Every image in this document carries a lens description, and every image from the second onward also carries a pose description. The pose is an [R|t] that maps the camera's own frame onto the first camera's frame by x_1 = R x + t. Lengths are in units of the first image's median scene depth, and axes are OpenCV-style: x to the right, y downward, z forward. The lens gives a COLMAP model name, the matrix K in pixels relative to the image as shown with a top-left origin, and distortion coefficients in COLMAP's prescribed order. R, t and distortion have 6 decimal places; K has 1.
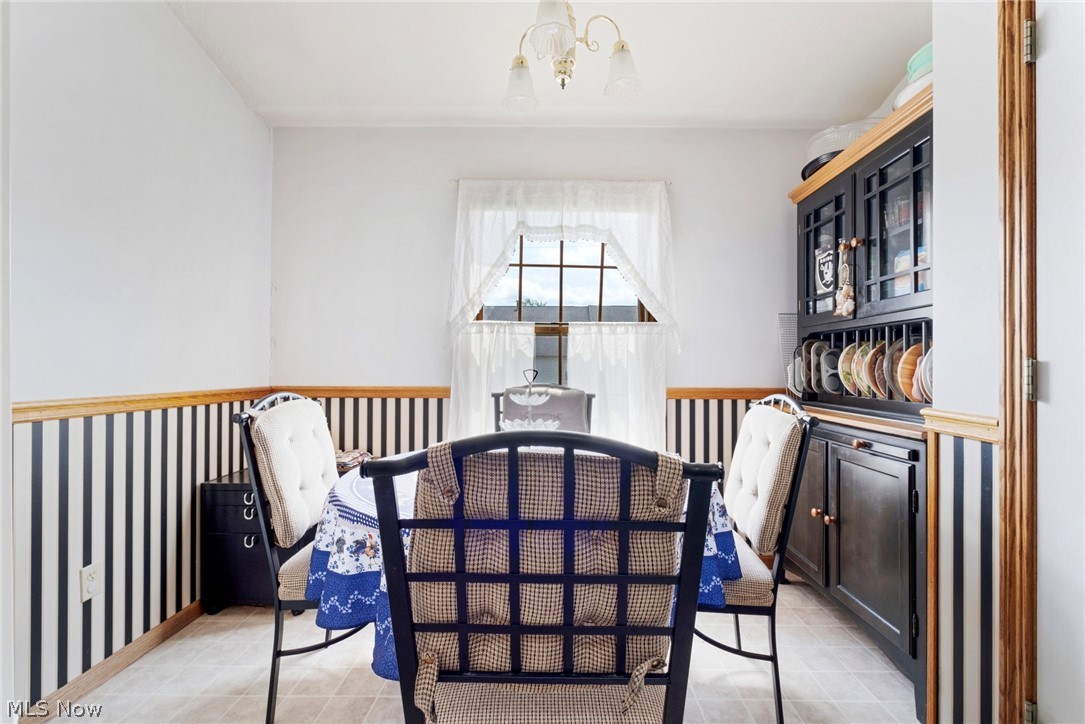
lens RADIAL K [[479.0, 0, 546.9], [0, 479.0, 362.2], [0, 0, 1]] dist [-0.000953, -0.000115]
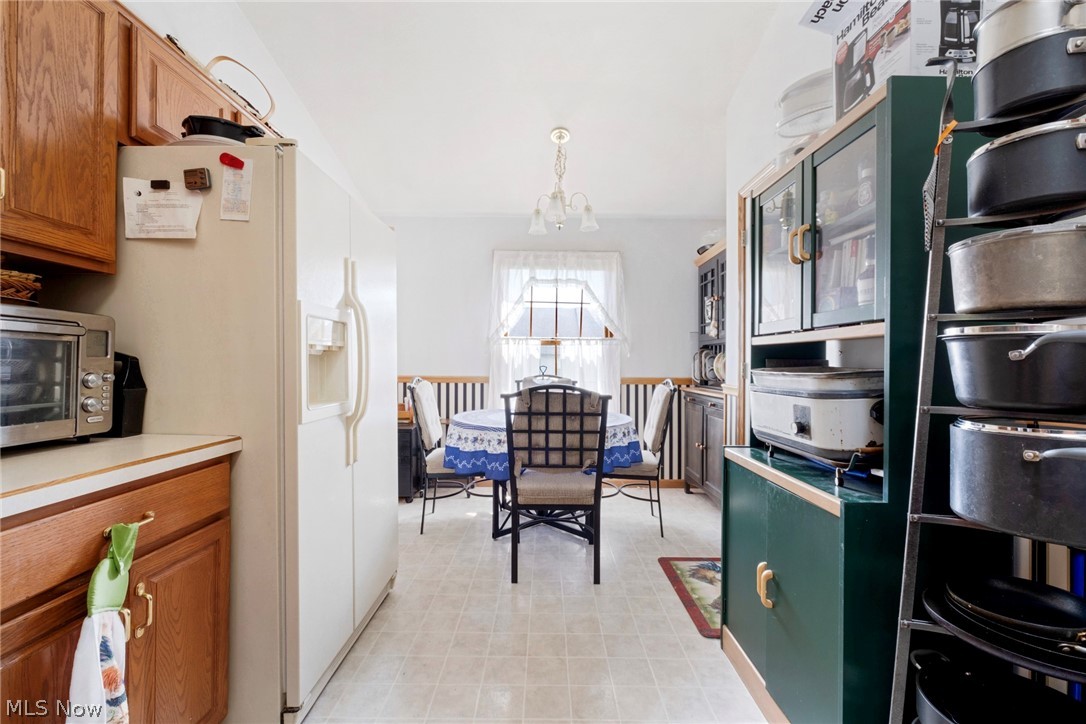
lens RADIAL K [[459.1, 0, 523.6], [0, 459.1, 361.0], [0, 0, 1]] dist [0.000142, -0.000257]
pose [[0.999640, 0.002156, -0.026729, -0.055399], [-0.002085, 0.999994, 0.002691, -0.008563], [0.026735, -0.002634, 0.999639, -0.787619]]
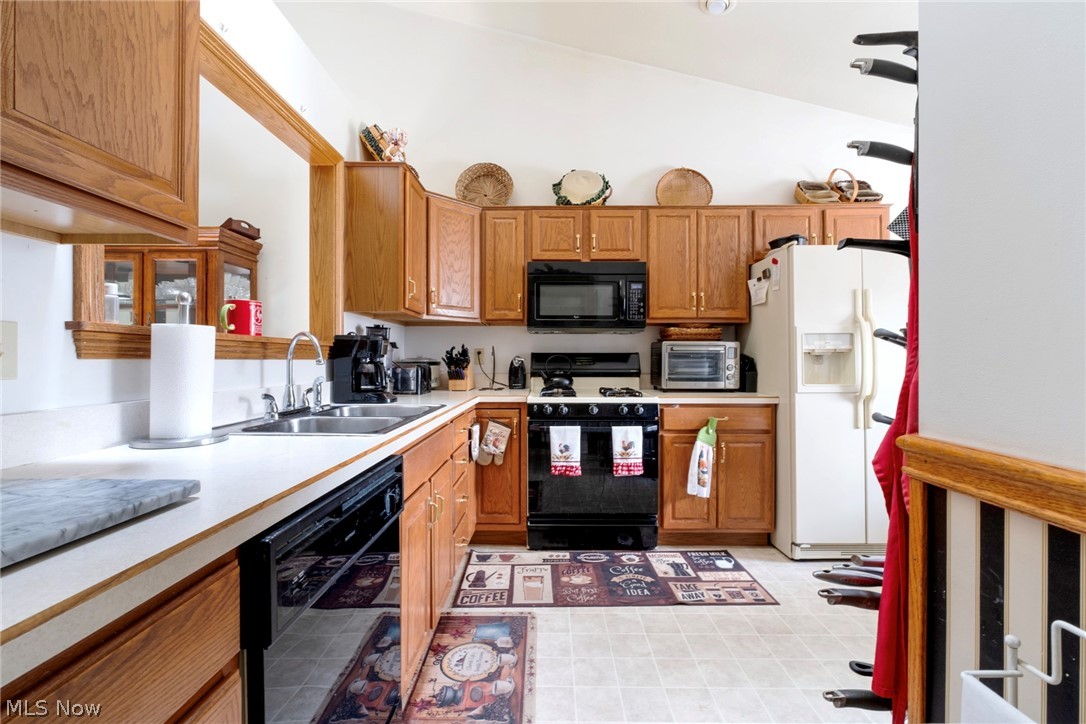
lens RADIAL K [[455.4, 0, 568.1], [0, 455.4, 362.1], [0, 0, 1]] dist [0.000559, 0.000028]
pose [[0.010376, -0.005208, -0.999933, 0.850656], [0.009260, 0.999944, -0.005112, 0.003595], [0.999903, -0.009206, 0.010423, -0.759575]]
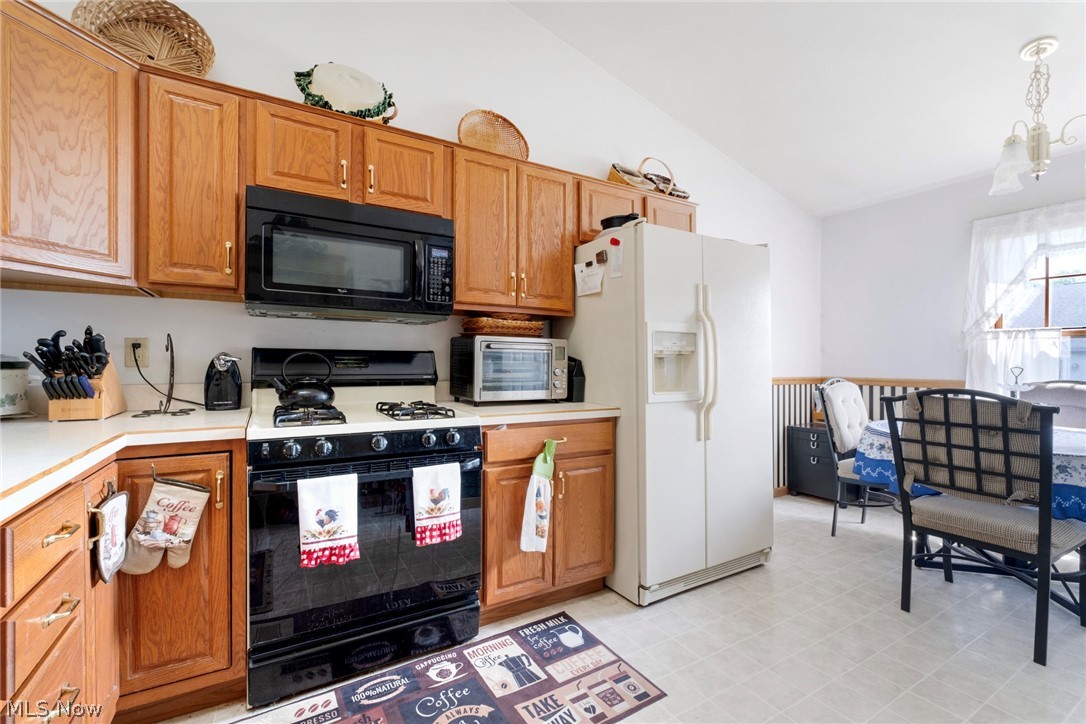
lens RADIAL K [[441.0, 0, 551.1], [0, 441.0, 366.7], [0, 0, 1]] dist [-0.000789, 0.000379]
pose [[0.516679, 0.003659, -0.856171, 0.338382], [0.005217, 0.999959, 0.007422, -0.003029], [0.856163, -0.008301, 0.516639, -0.816406]]
